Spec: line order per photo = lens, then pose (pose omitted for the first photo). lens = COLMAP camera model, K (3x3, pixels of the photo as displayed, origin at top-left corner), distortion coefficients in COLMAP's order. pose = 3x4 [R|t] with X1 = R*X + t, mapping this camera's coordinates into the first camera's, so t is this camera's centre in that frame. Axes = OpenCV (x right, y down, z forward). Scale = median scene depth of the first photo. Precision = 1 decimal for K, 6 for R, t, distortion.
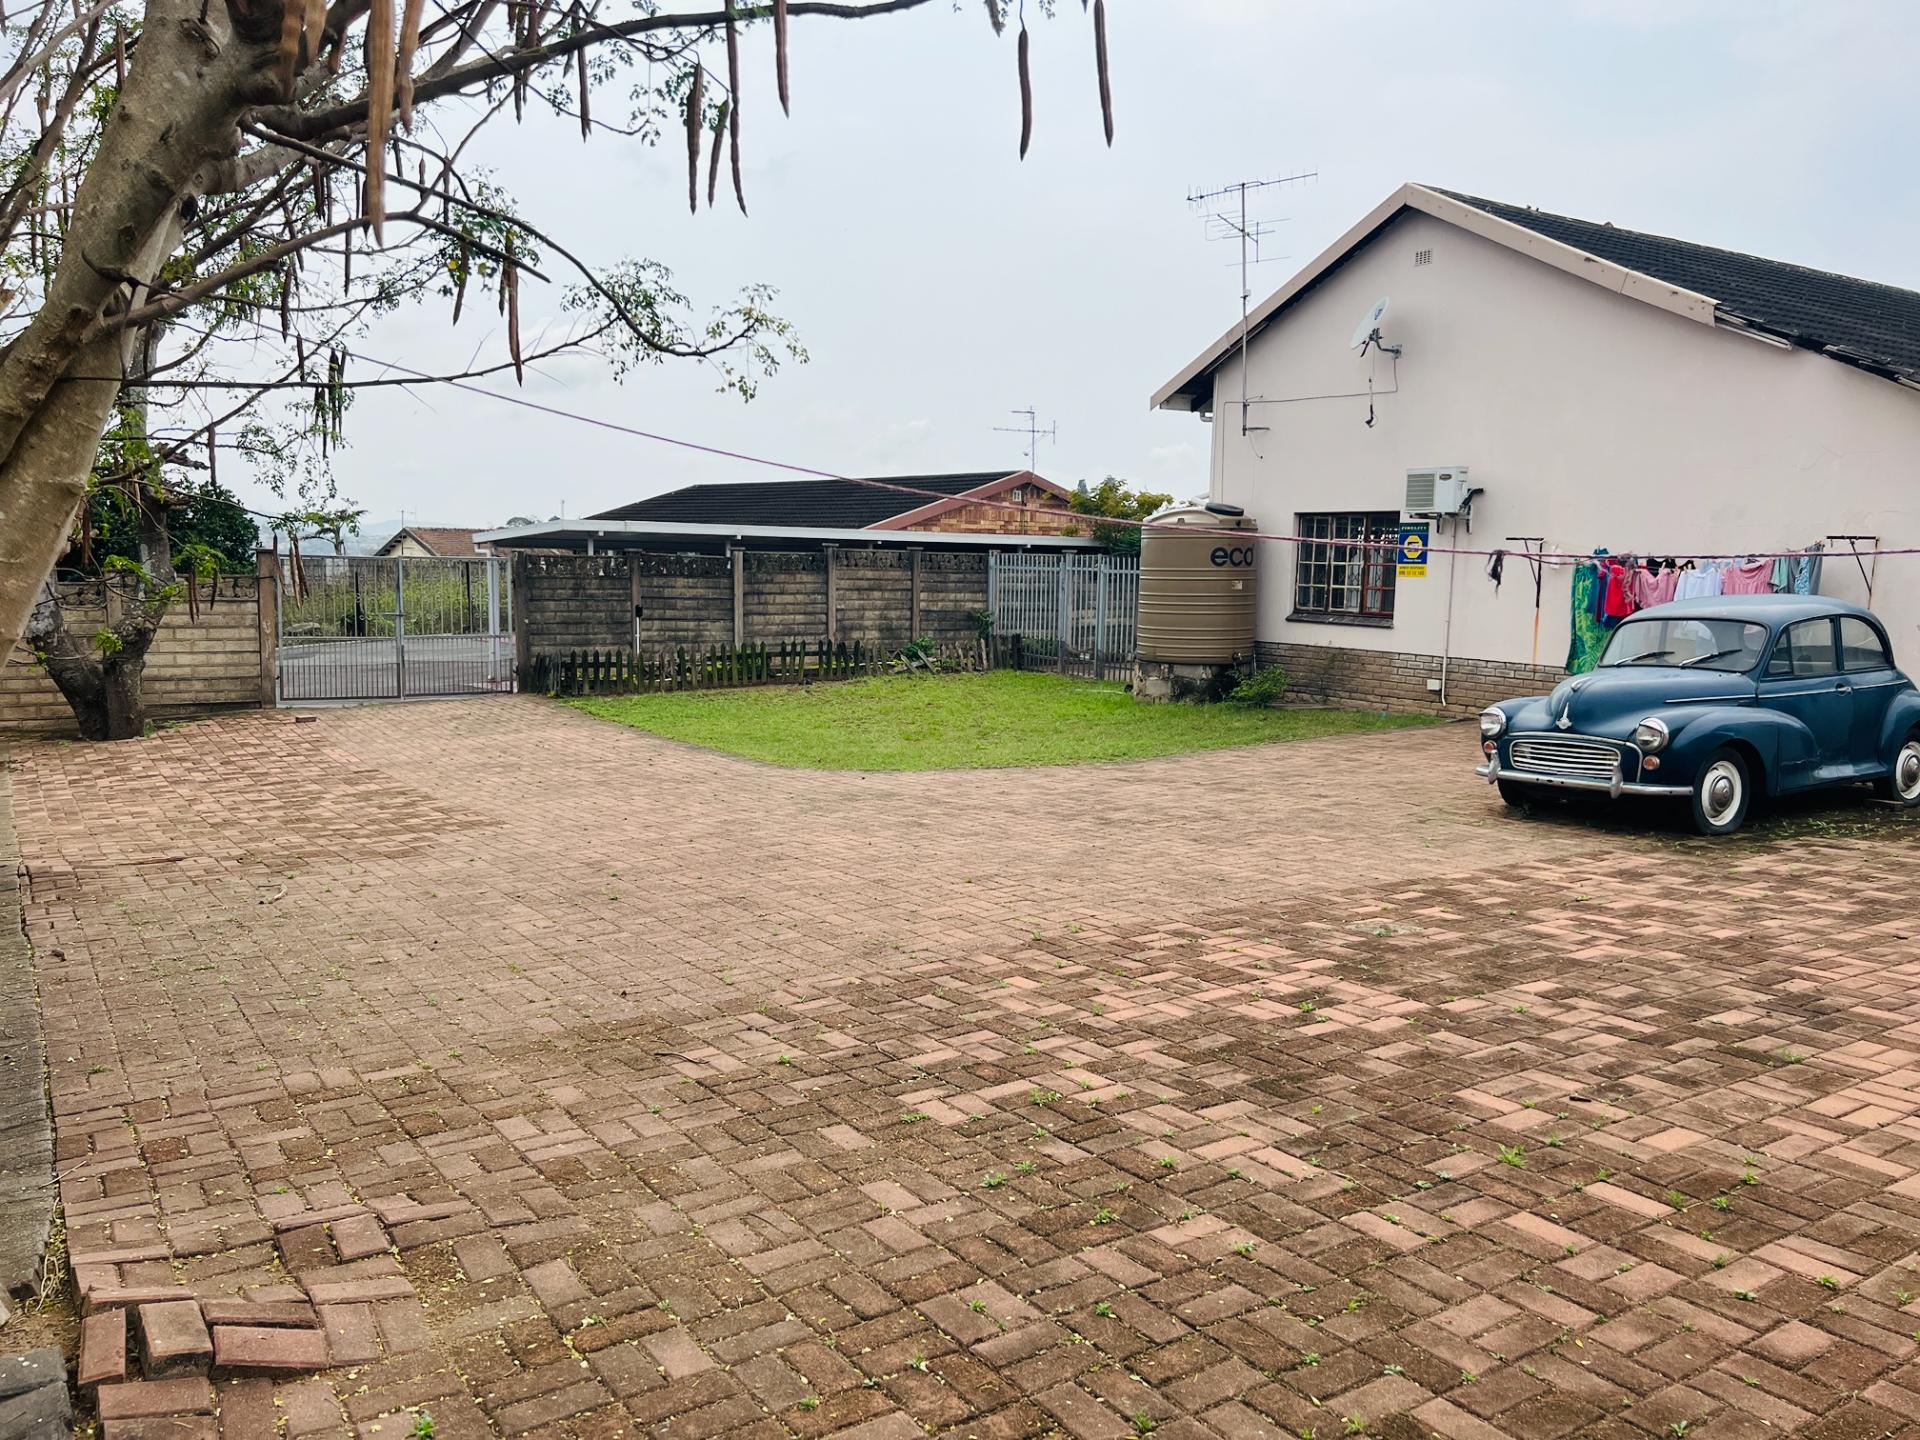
lens RADIAL K [[1469.4, 0, 965.9], [0, 1469.4, 737.2], [0, 0, 1]] dist [0.039923, -0.043720]
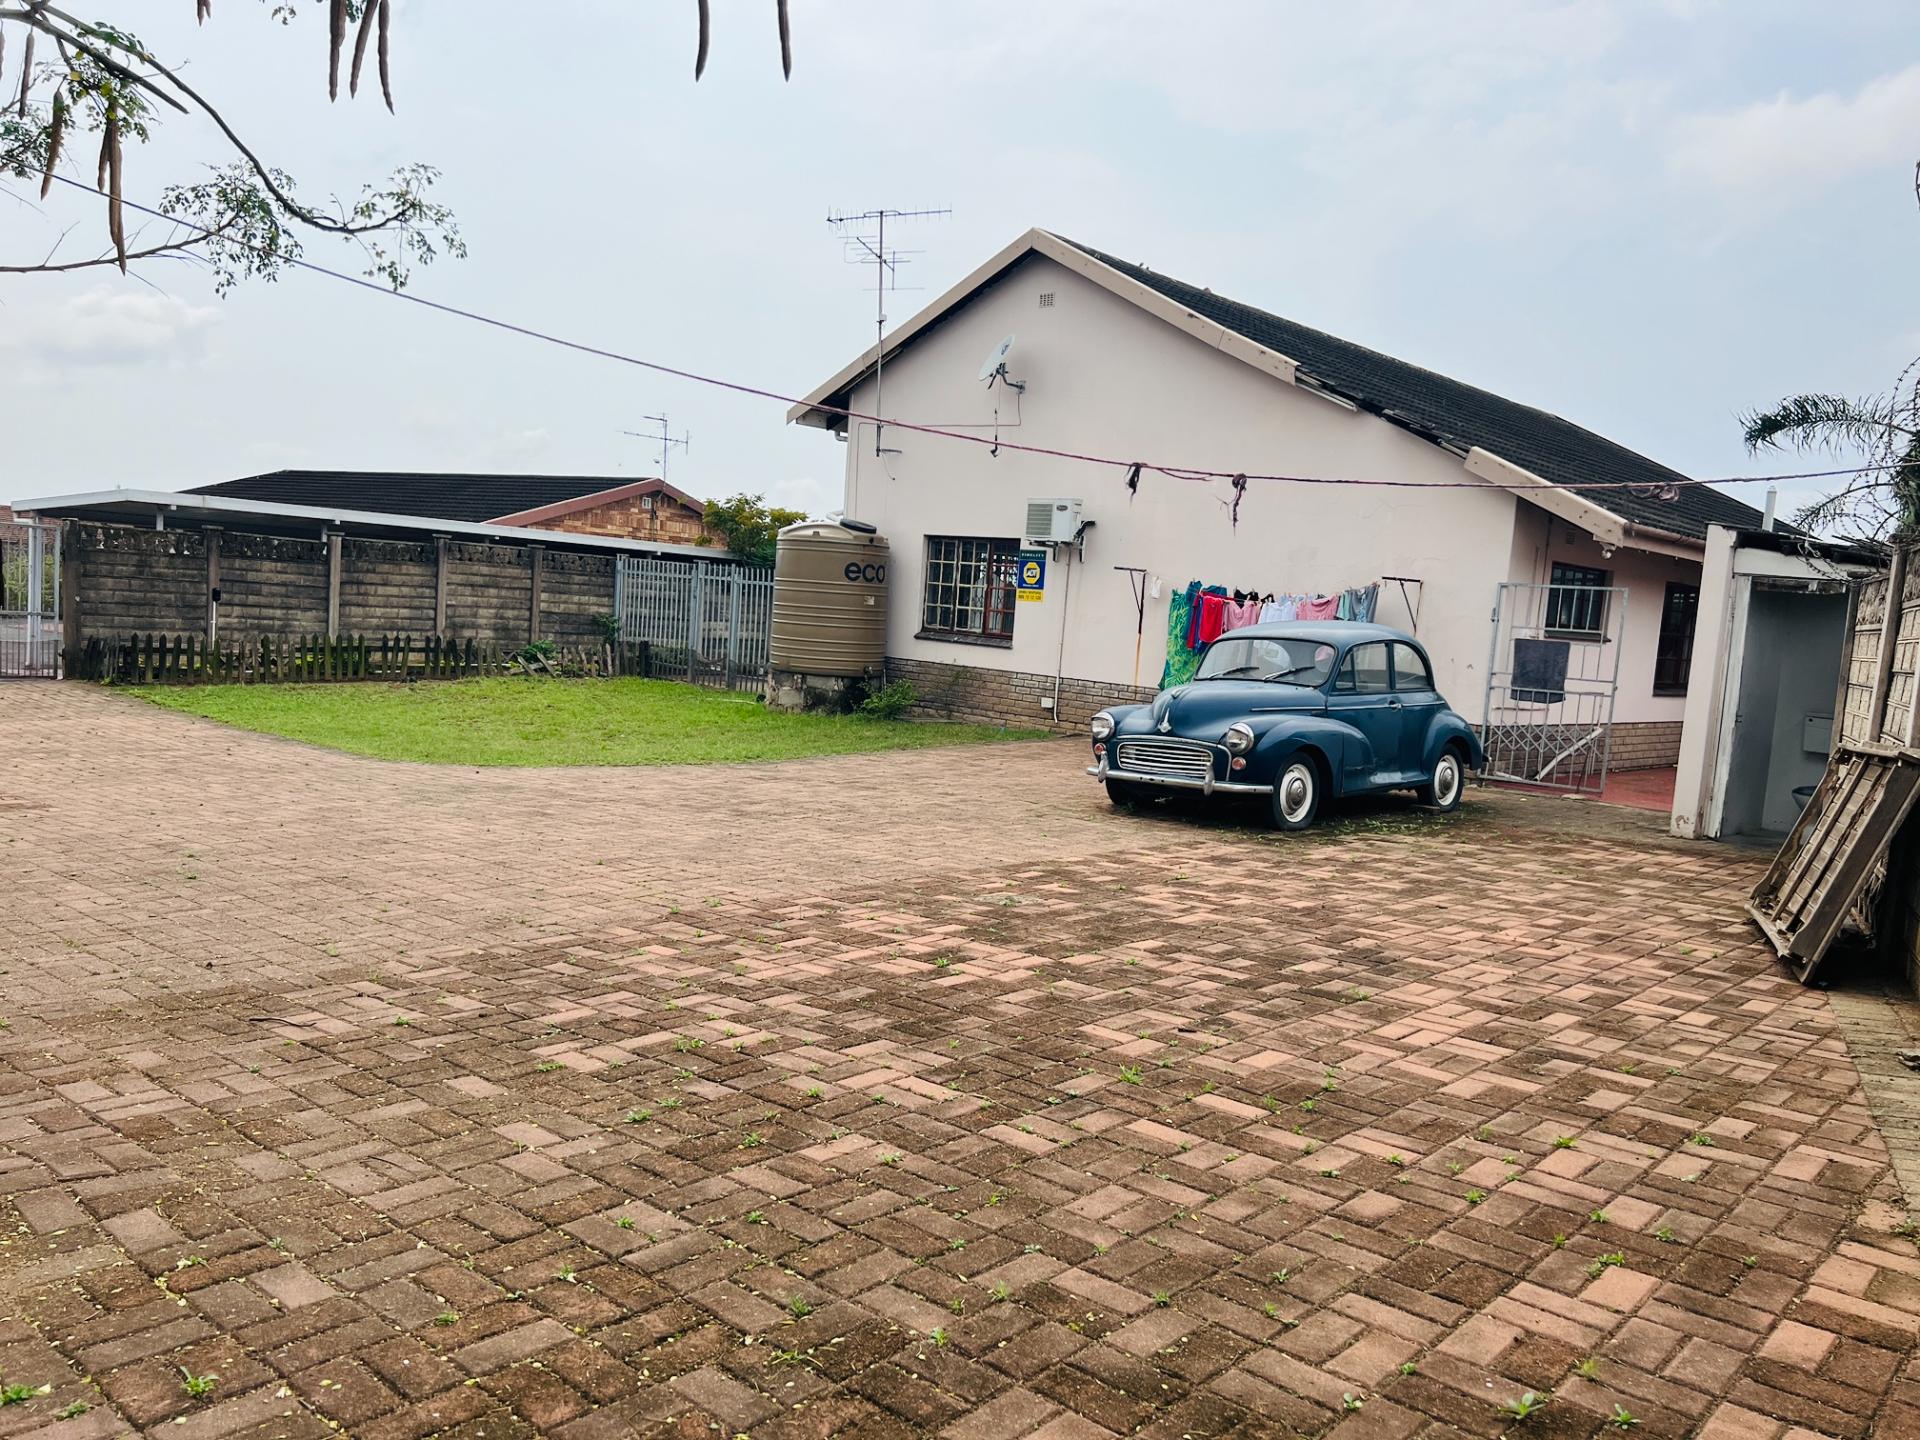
lens RADIAL K [[1463.4, 0, 975.7], [0, 1463.4, 731.7], [0, 0, 1]] dist [0.065972, -0.079066]
pose [[0.965331, 0.028708, 0.259445, -0.018943], [-0.023000, 0.999423, -0.025011, 0.047245], [-0.260013, 0.018177, 0.965434, -0.006876]]
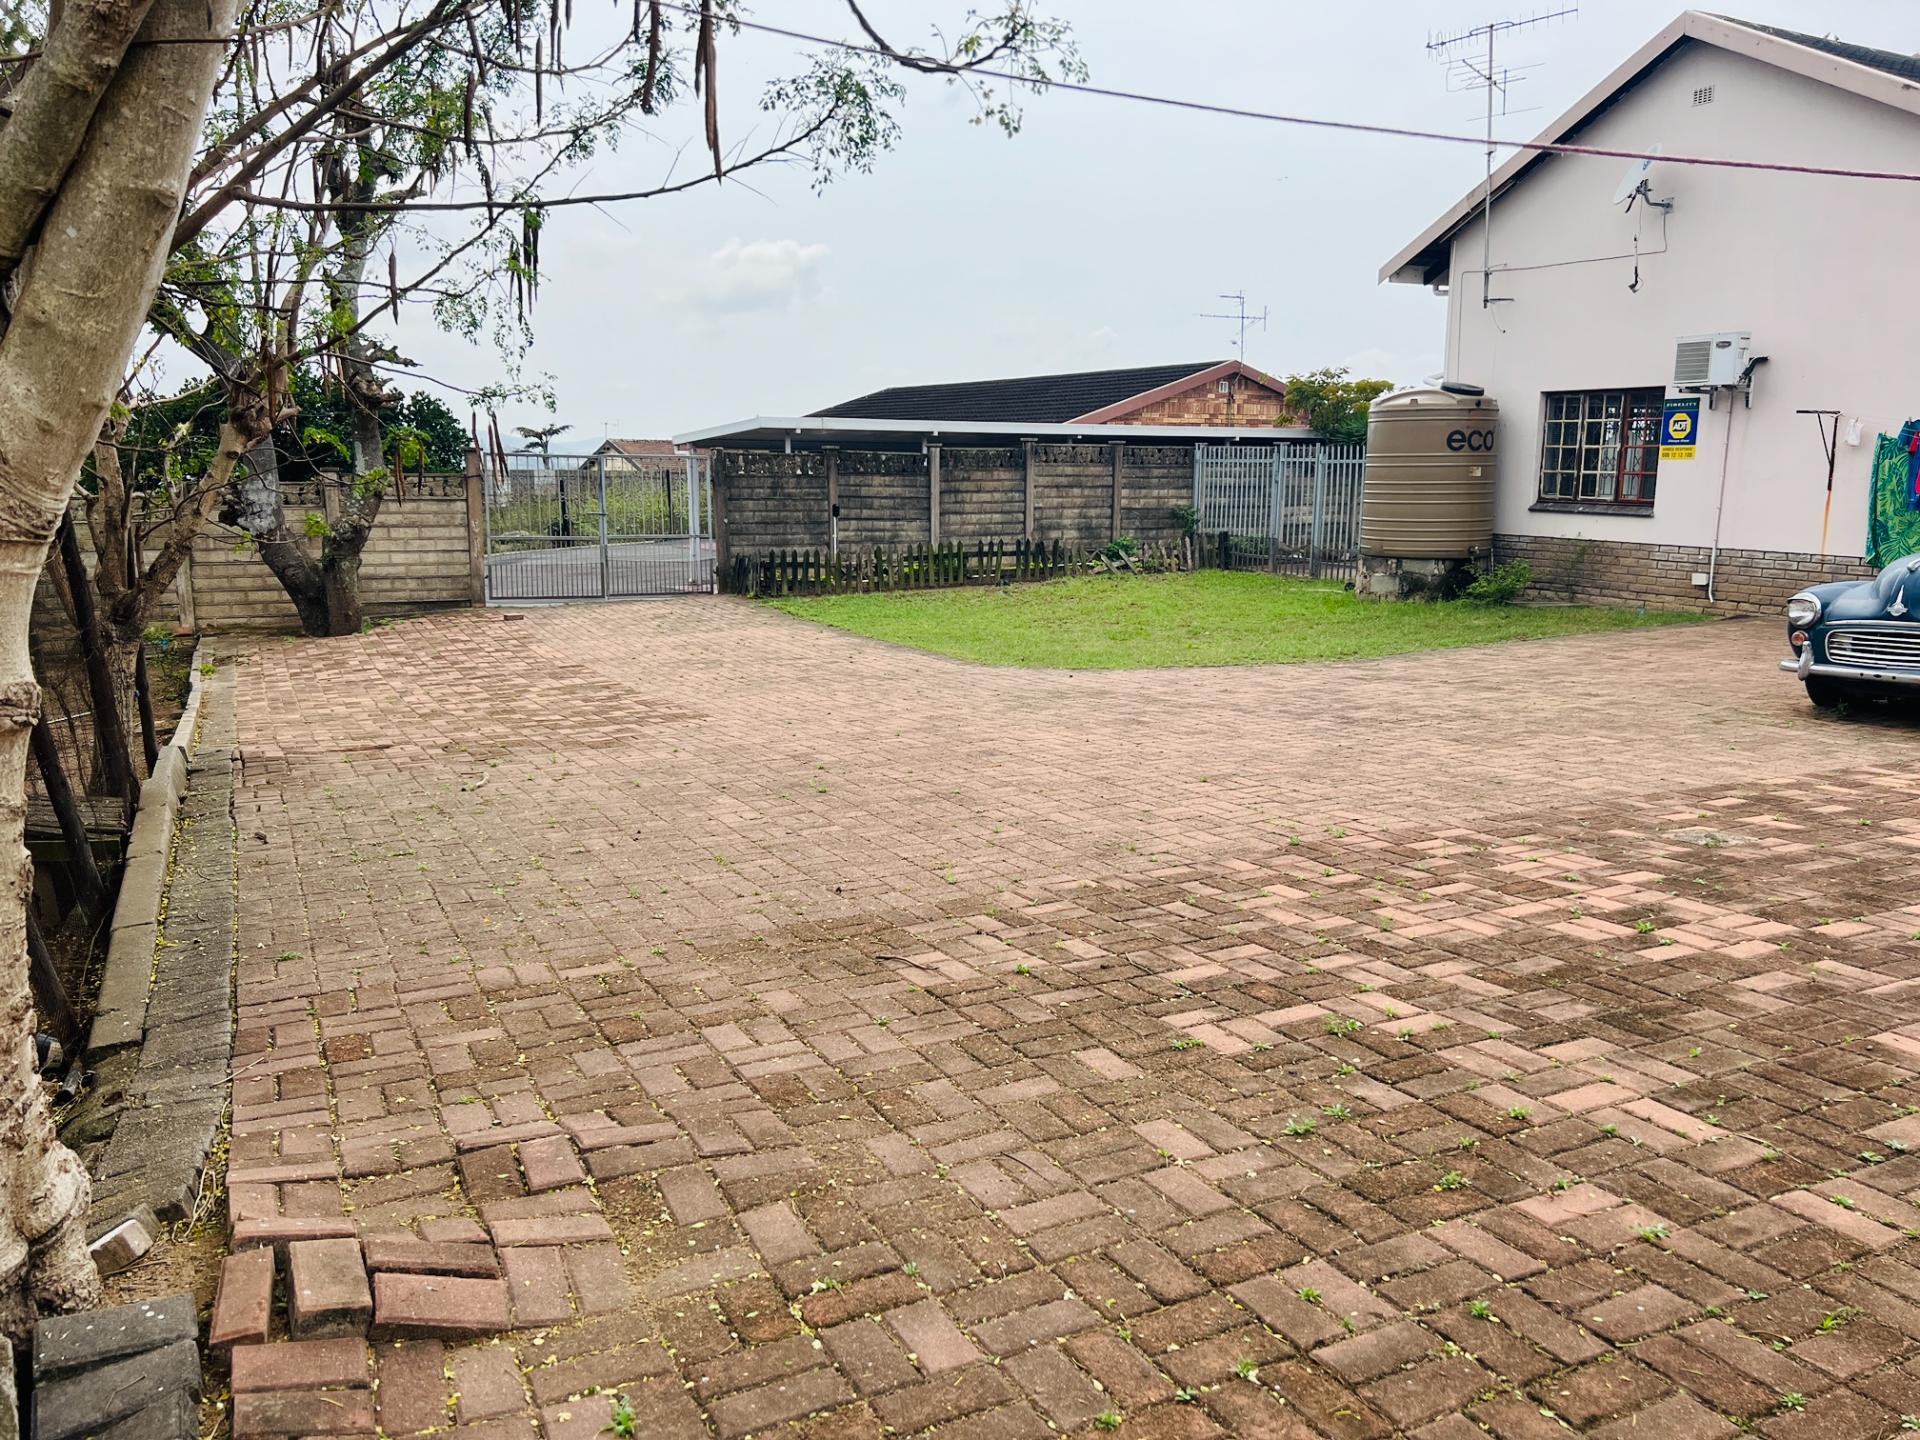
lens RADIAL K [[1469.4, 0, 965.9], [0, 1469.4, 737.2], [0, 0, 1]] dist [0.039923, -0.043720]
pose [[0.991918, 0.010228, -0.126471, -0.045596], [-0.002706, 0.998224, 0.059506, 0.028731], [0.126855, -0.058683, 0.990184, 0.136030]]
